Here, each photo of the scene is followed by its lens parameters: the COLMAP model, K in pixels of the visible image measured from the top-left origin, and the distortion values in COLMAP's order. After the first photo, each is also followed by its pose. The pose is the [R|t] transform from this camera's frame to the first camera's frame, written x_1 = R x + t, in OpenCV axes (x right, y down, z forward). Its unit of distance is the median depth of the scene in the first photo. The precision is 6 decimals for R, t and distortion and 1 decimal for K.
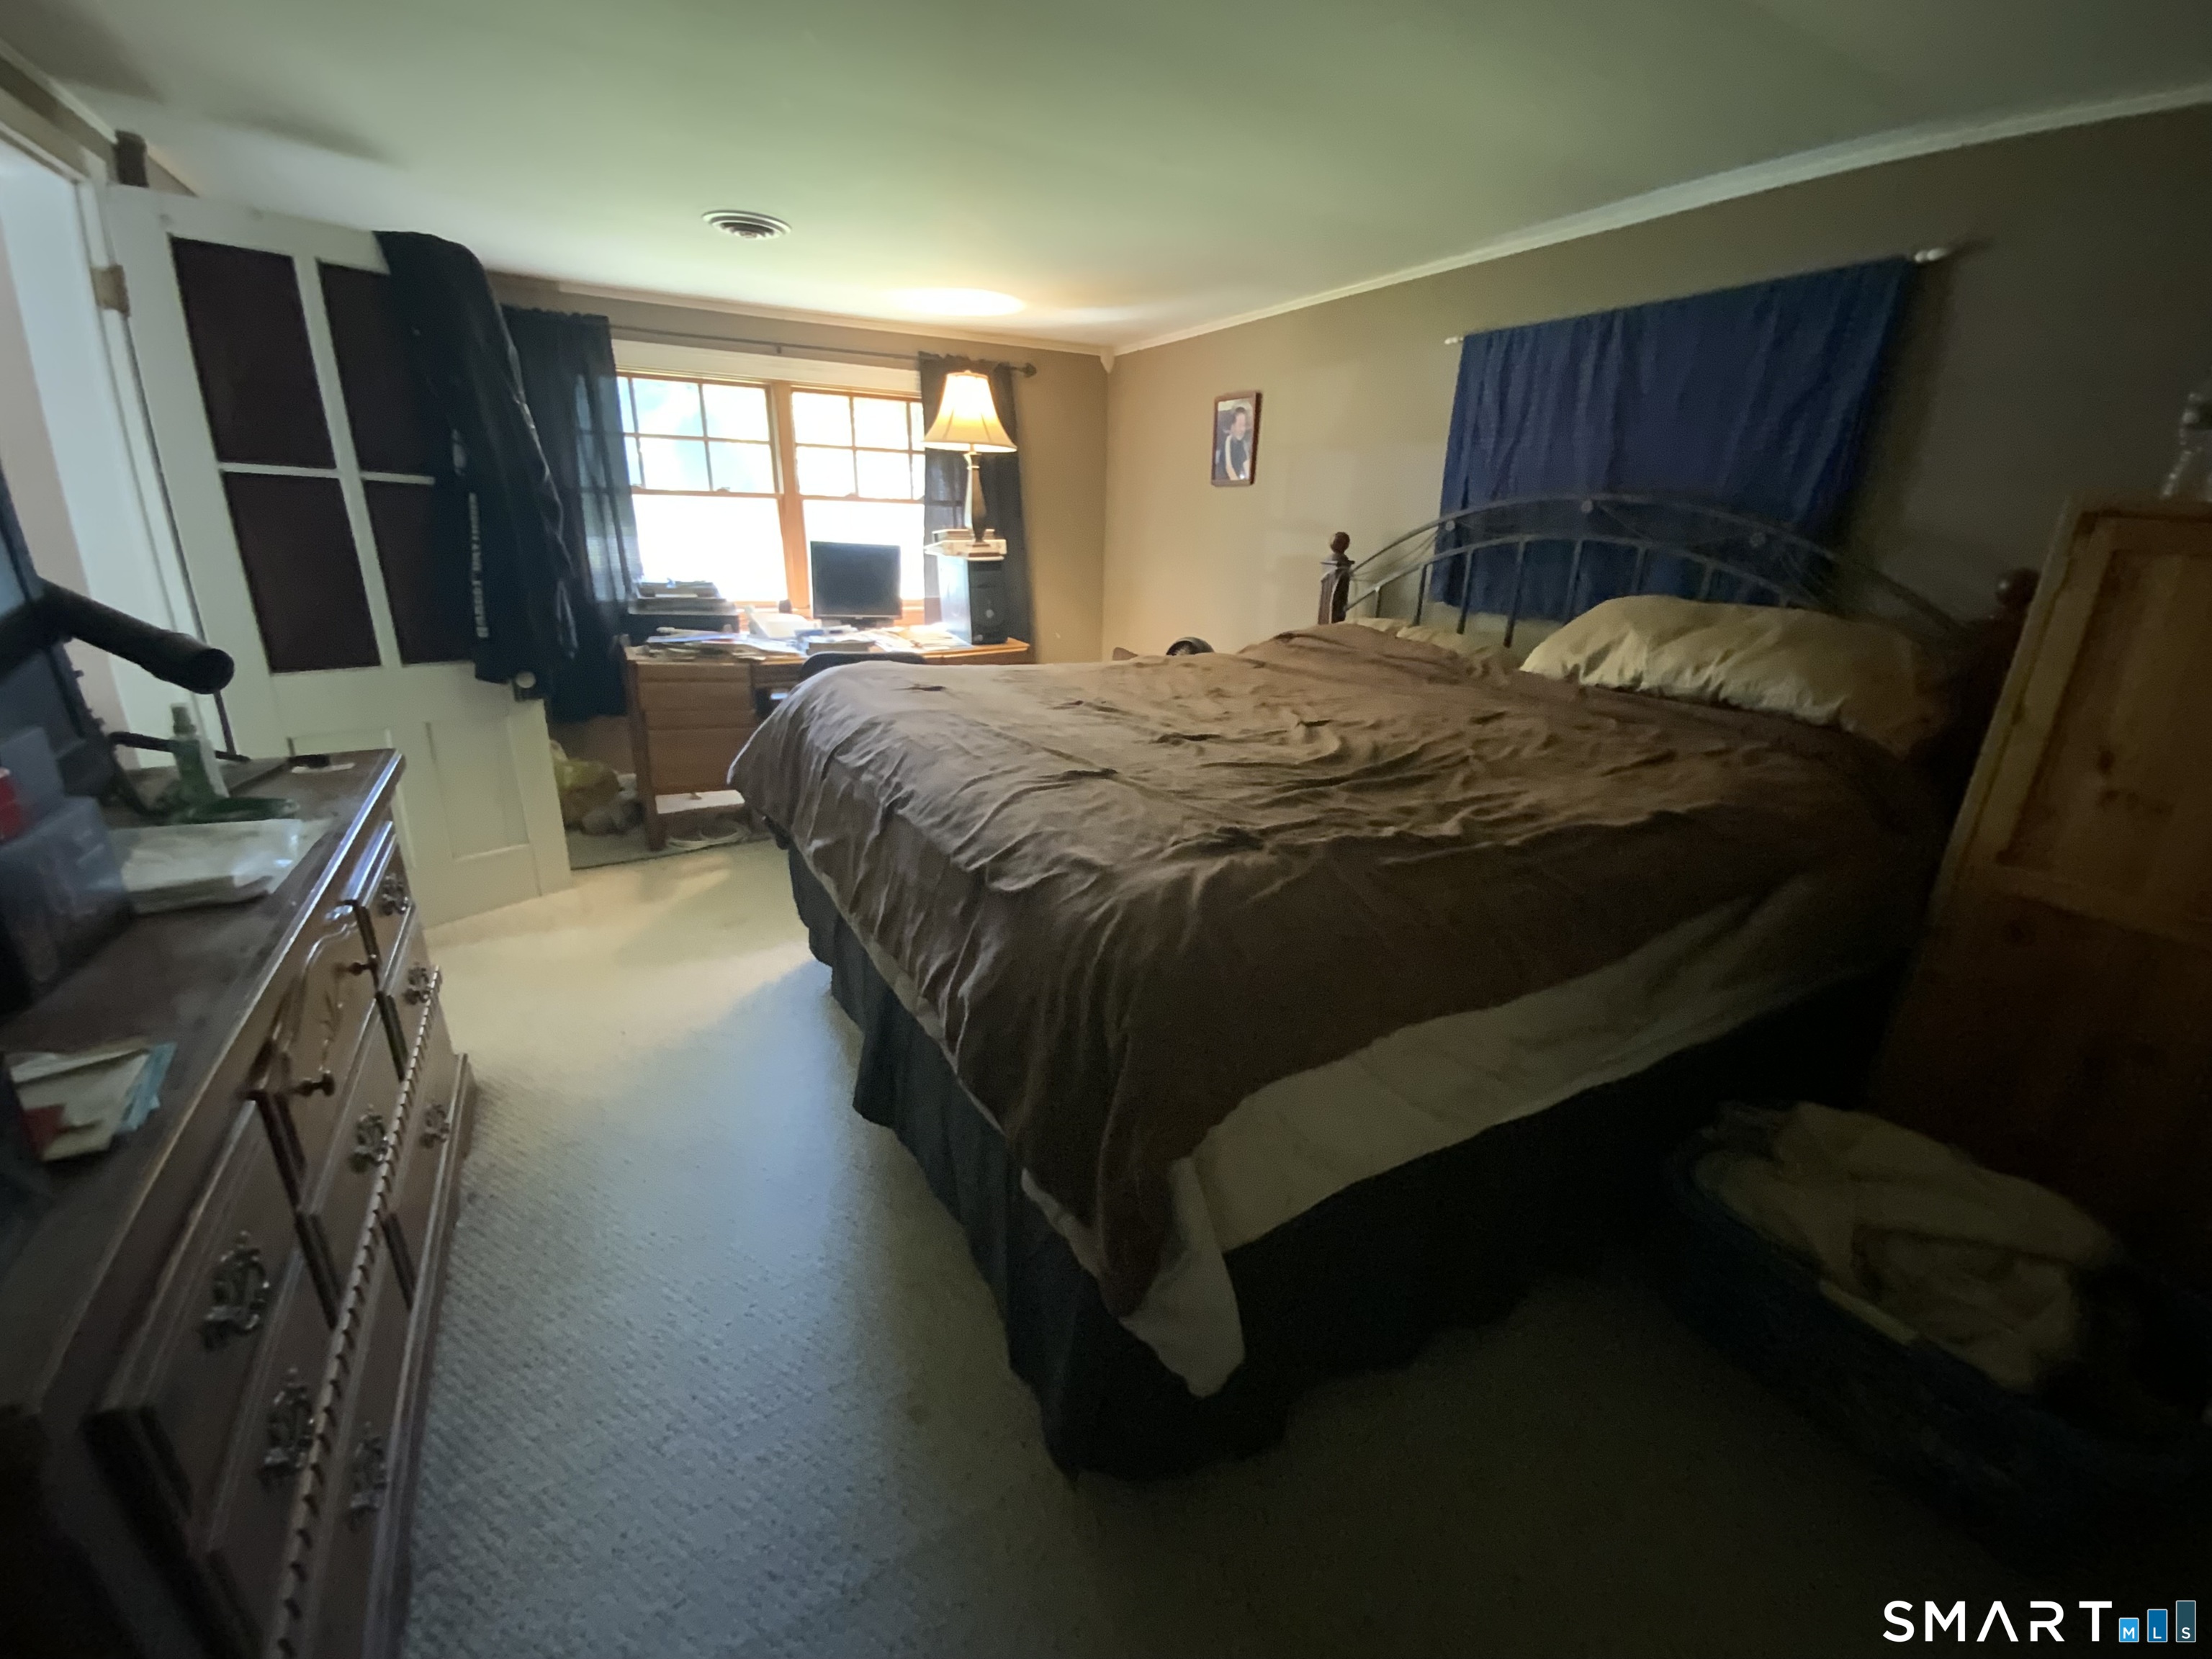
lens RADIAL K [[877.2, 0, 1105.5], [0, 877.2, 834.9], [0, 0, 1]] dist [0.015625, -0.018231]
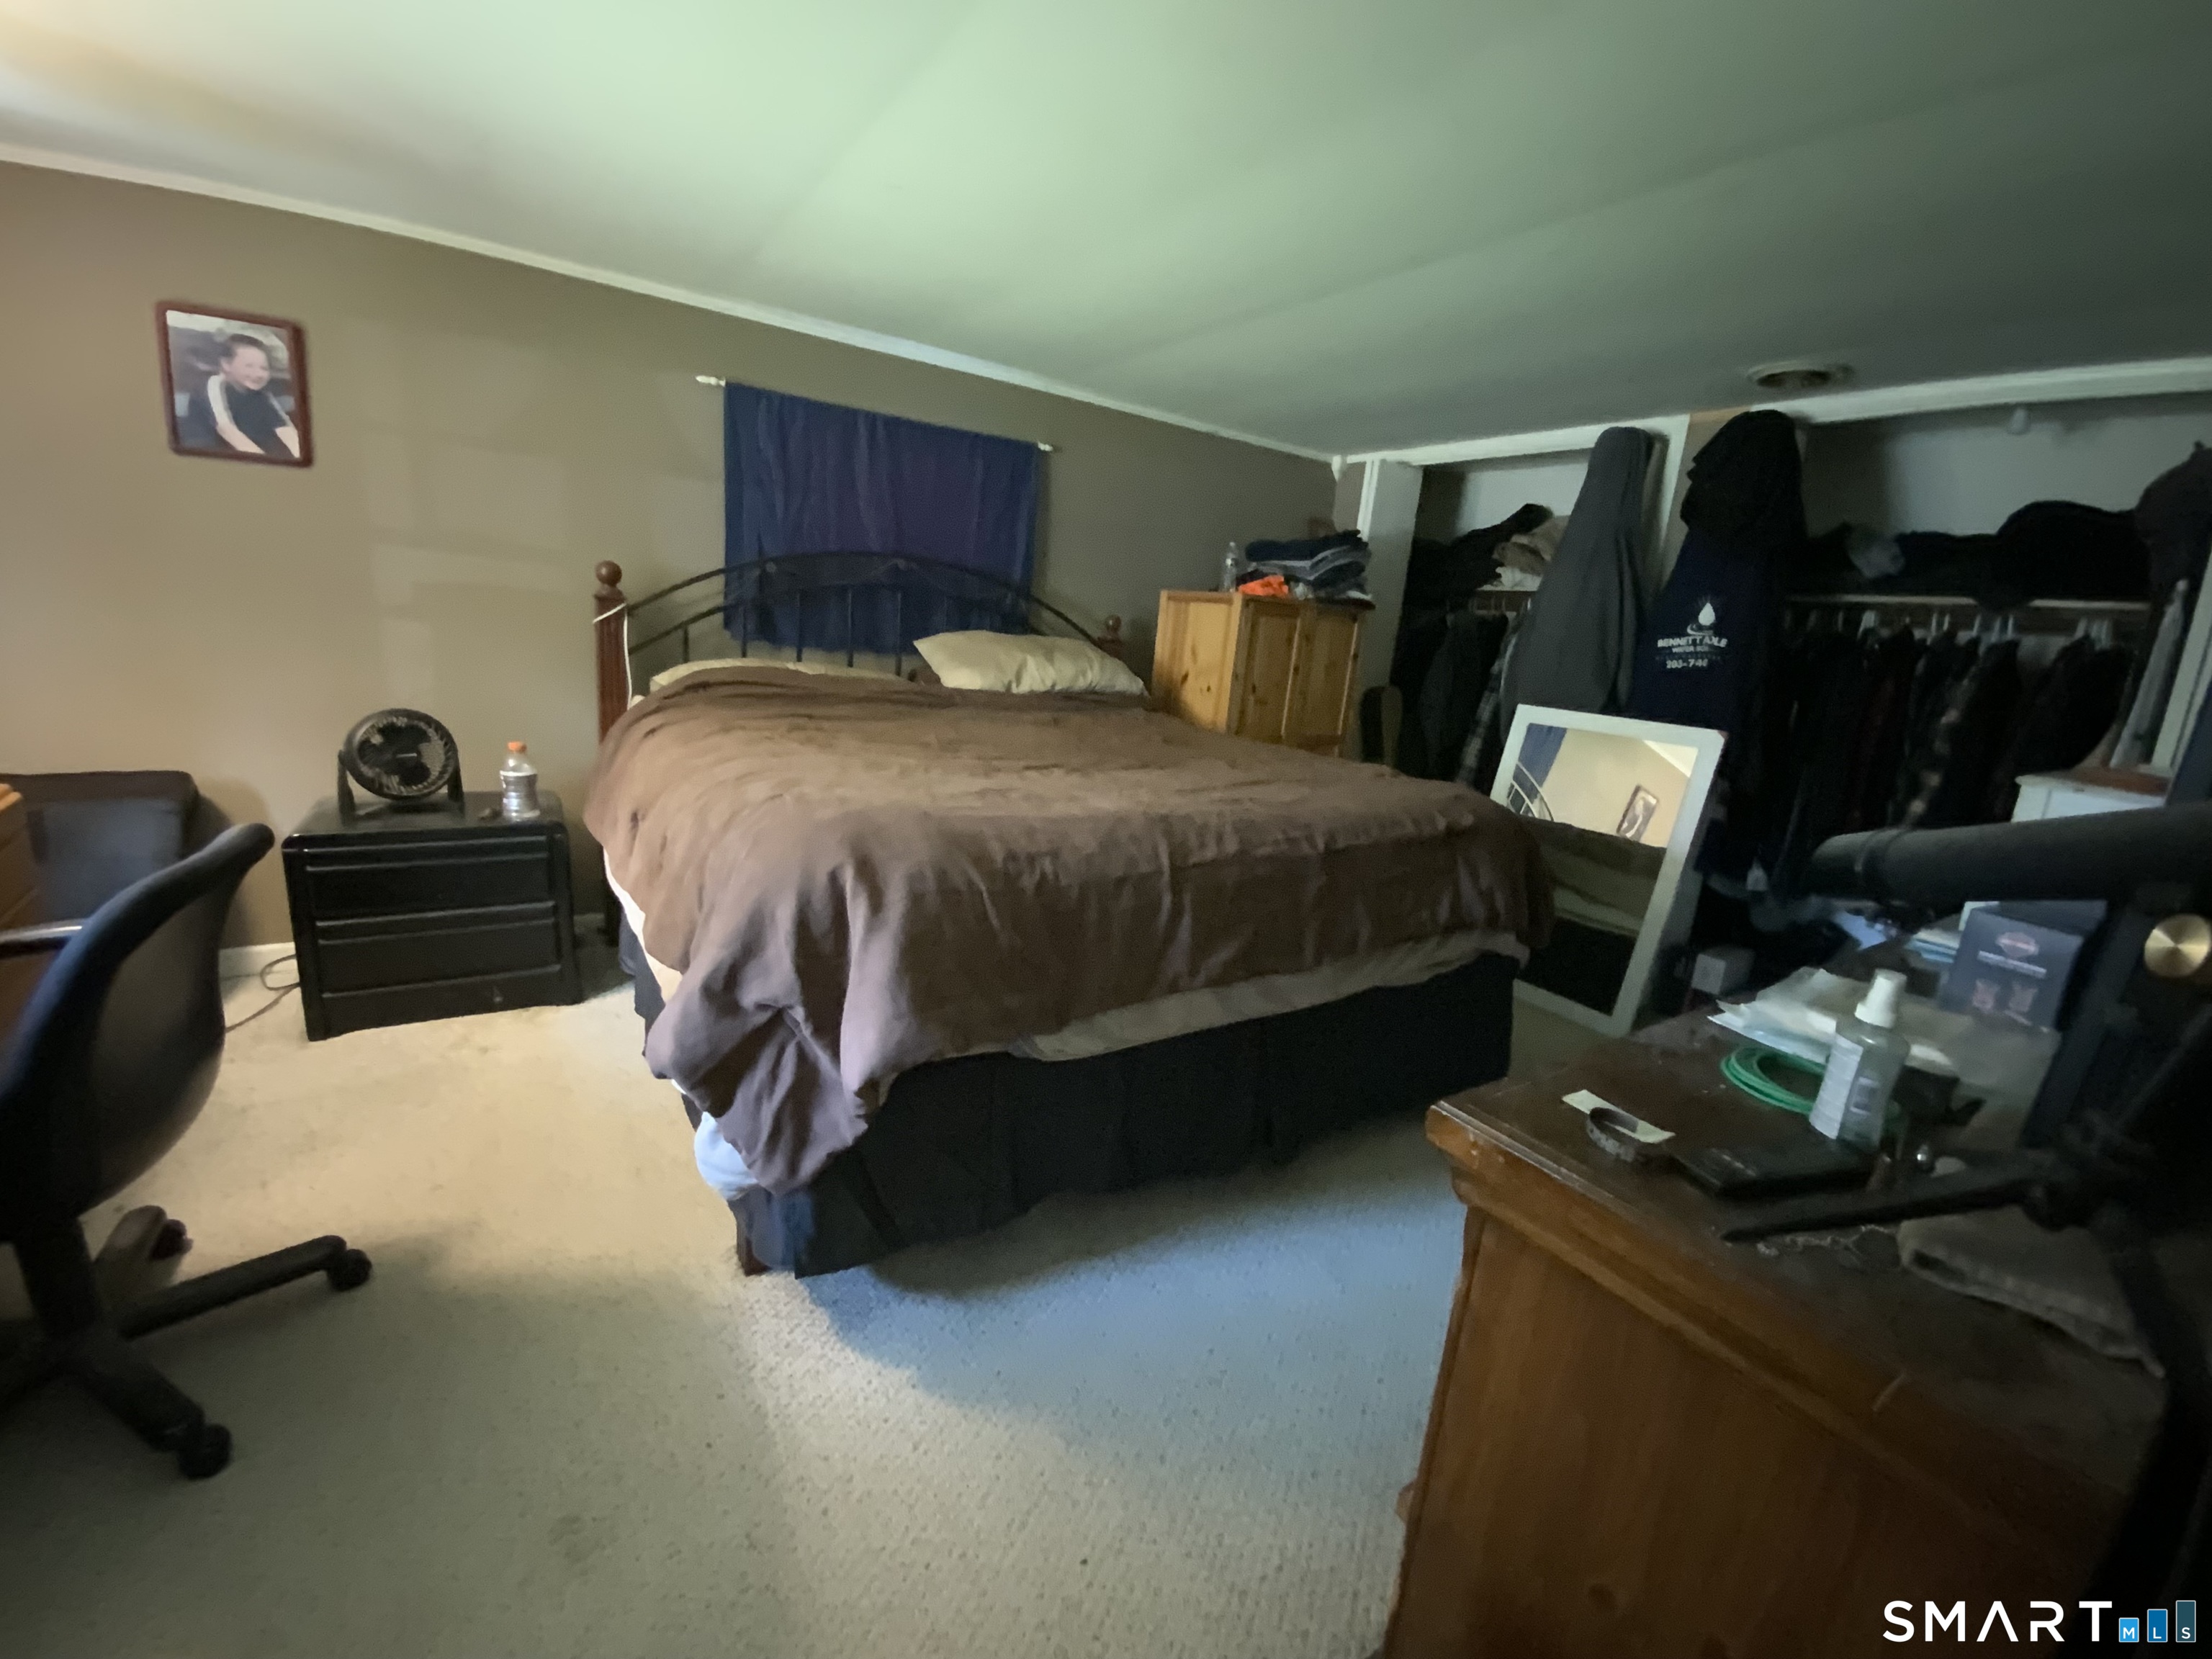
lens RADIAL K [[877.2, 0, 1105.5], [0, 877.2, 834.9], [0, 0, 1]] dist [0.015625, -0.018231]
pose [[-0.044839, -0.248987, 0.967468, -0.684641], [0.265644, 0.930604, 0.251812, -0.205018], [-0.963028, 0.268293, 0.024415, 0.649756]]
